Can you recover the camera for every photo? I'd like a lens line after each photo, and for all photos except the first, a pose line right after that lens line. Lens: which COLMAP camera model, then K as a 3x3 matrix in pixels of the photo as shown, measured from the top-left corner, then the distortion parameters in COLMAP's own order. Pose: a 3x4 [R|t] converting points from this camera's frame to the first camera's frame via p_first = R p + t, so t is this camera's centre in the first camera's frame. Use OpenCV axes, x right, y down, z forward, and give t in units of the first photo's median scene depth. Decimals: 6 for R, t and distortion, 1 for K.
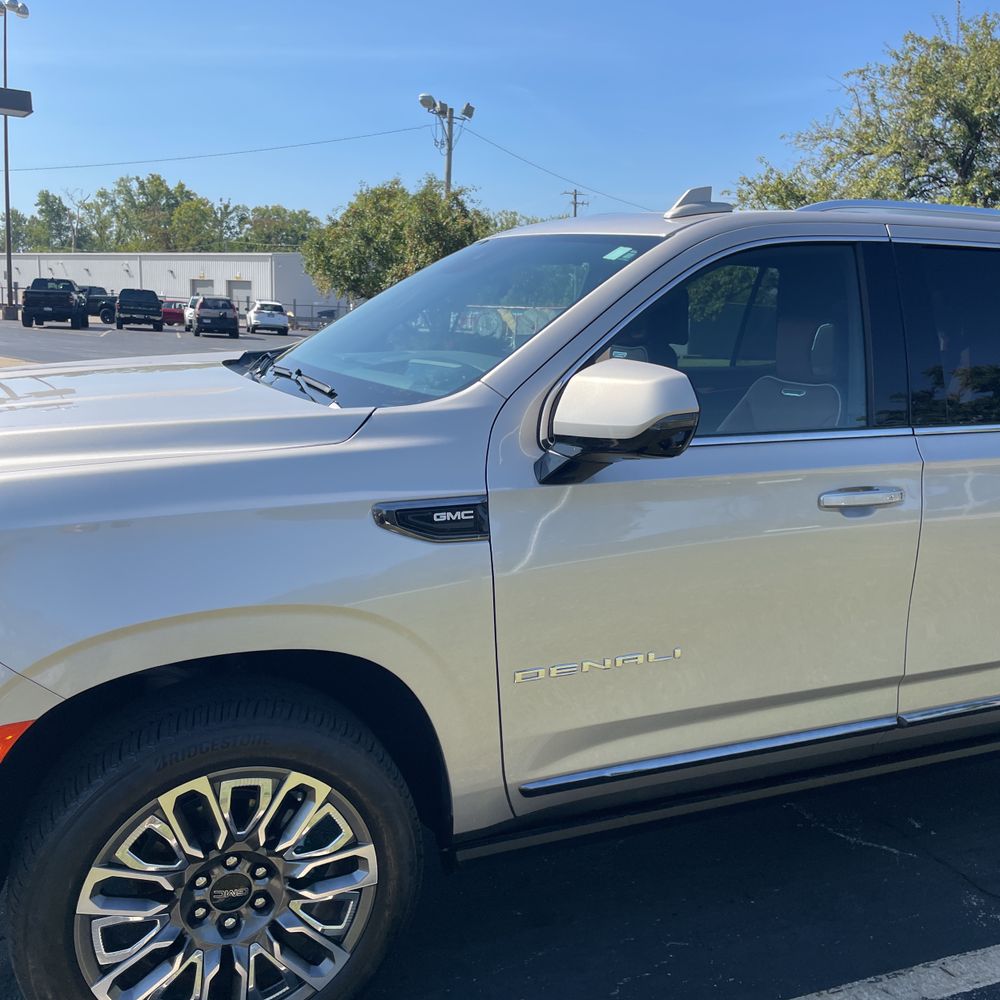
lens RADIAL K [[1020.9, 0, 505.1], [0, 1020.9, 501.5], [0, 0, 1]] dist [0.028100, 0.000000]
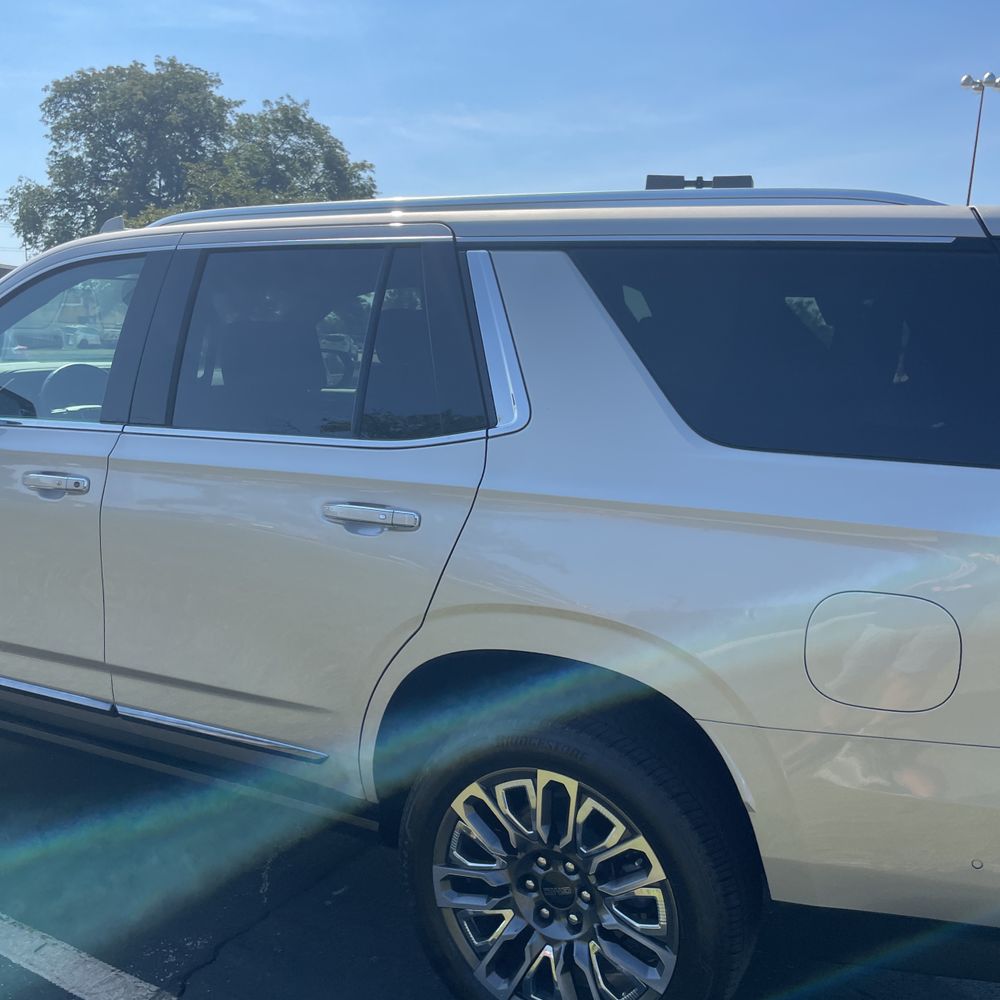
lens RADIAL K [[1020.9, 0, 505.2], [0, 1020.9, 500.4], [0, 0, 1]] dist [0.028100, 0.000000]
pose [[0.612812, 0.093496, -0.784678, 1.475292], [-0.147424, 0.989070, 0.002716, -0.054925], [0.776355, 0.114016, 0.619897, 0.672436]]
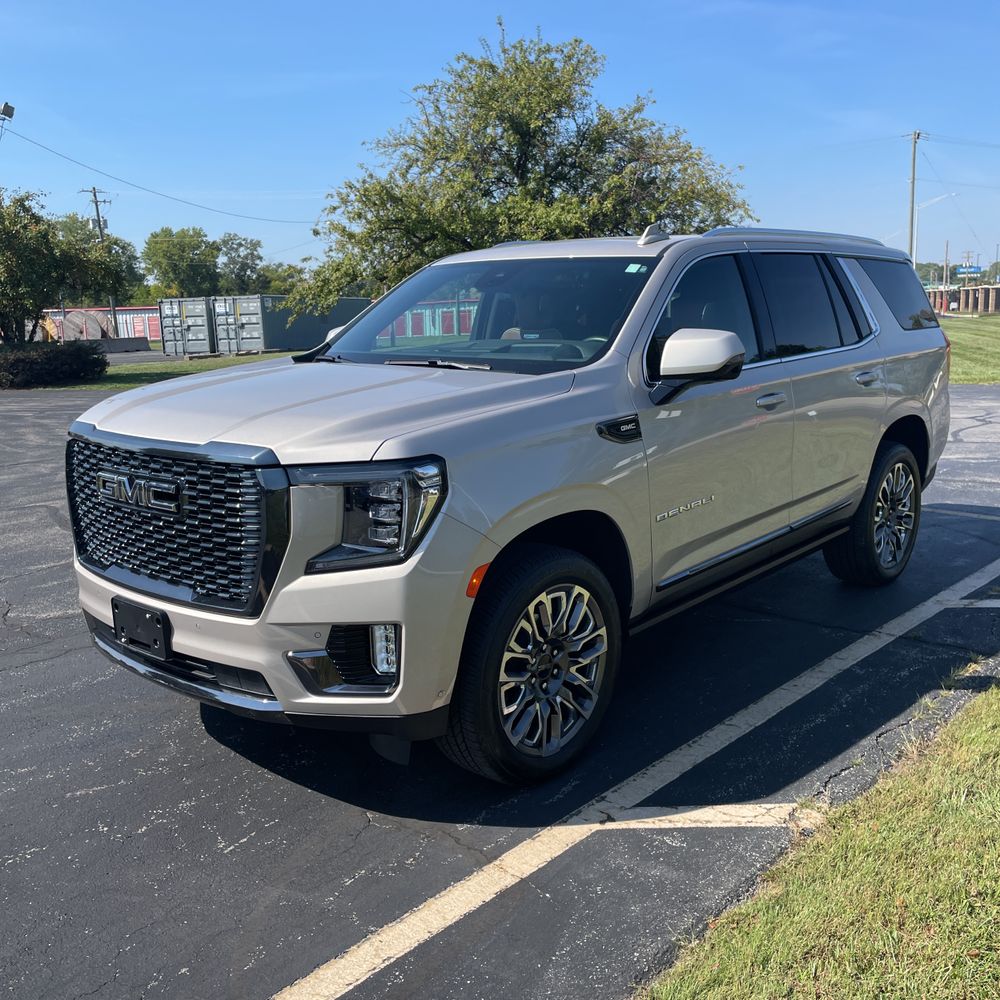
lens RADIAL K [[1020.9, 0, 493.8], [0, 1020.9, 497.7], [0, 0, 1]] dist [0.028100, 0.000000]
pose [[0.904874, -0.145854, 0.399912, -0.785092], [0.144826, 0.988908, 0.032973, 0.034881], [-0.400285, 0.028081, 0.915960, -0.400817]]
